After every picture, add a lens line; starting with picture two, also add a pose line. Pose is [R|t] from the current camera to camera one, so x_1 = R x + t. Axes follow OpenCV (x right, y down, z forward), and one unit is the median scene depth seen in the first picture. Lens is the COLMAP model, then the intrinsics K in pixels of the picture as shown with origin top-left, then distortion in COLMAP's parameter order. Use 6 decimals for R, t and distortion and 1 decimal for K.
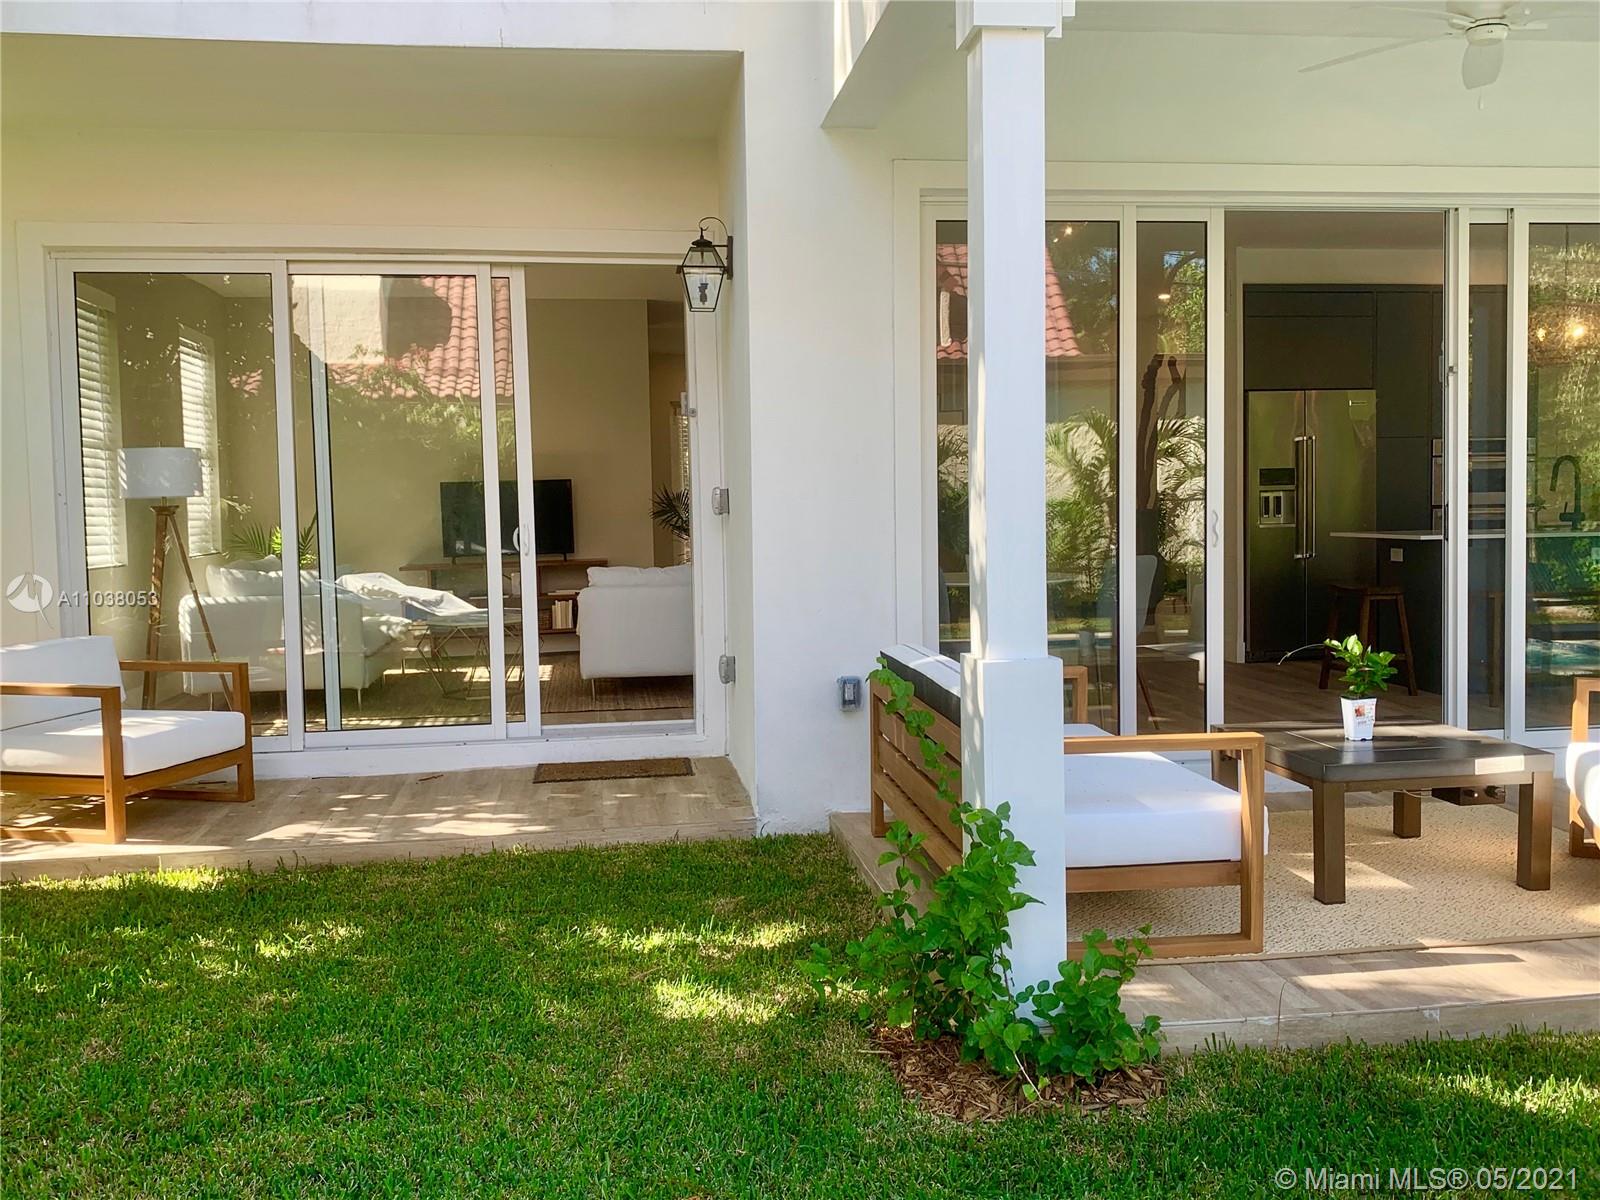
lens RADIAL K [[1414.7, 0, 795.5], [0, 1414.7, 585.2], [0, 0, 1]] dist [0.027885, -0.060757]
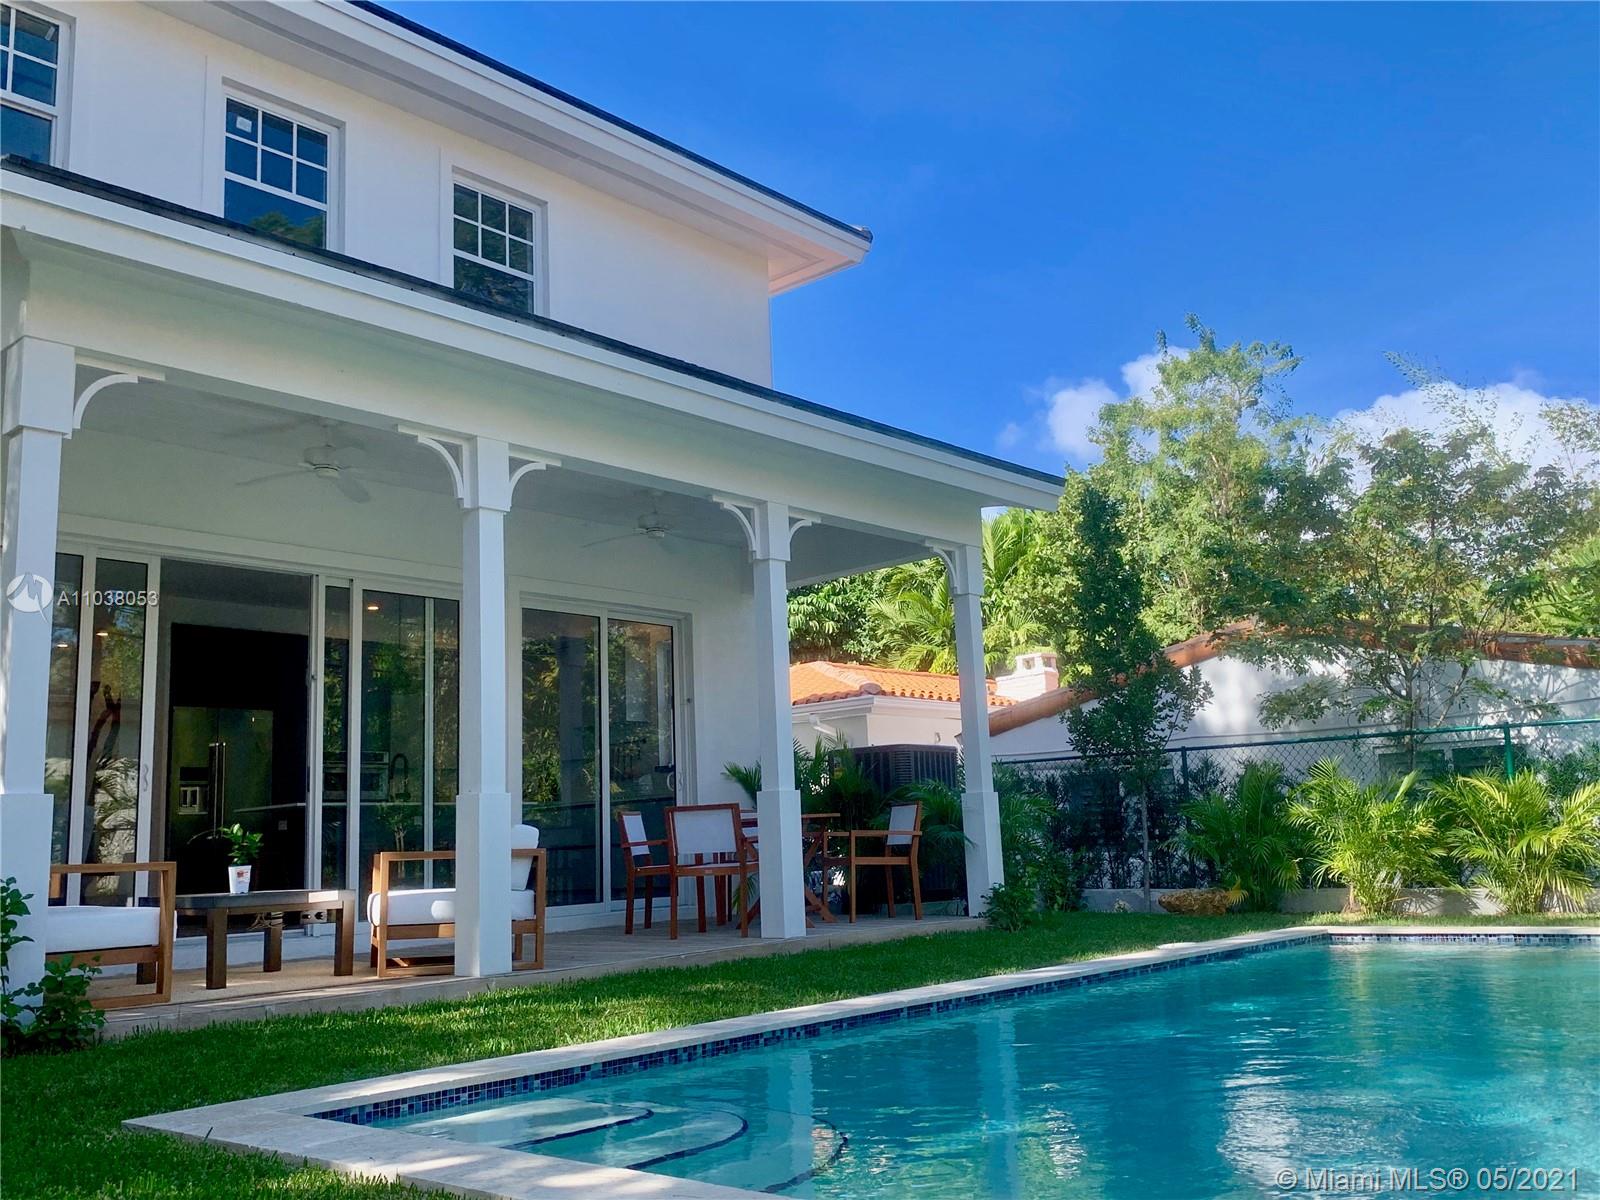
lens RADIAL K [[1414.7, 0, 808.1], [0, 1414.7, 589.1], [0, 0, 1]] dist [0.027885, -0.060757]
pose [[0.748892, 0.107360, 0.653937, -0.187312], [0.069139, 0.968747, -0.238221, 0.200511], [-0.659075, 0.223614, 0.718065, -0.598424]]
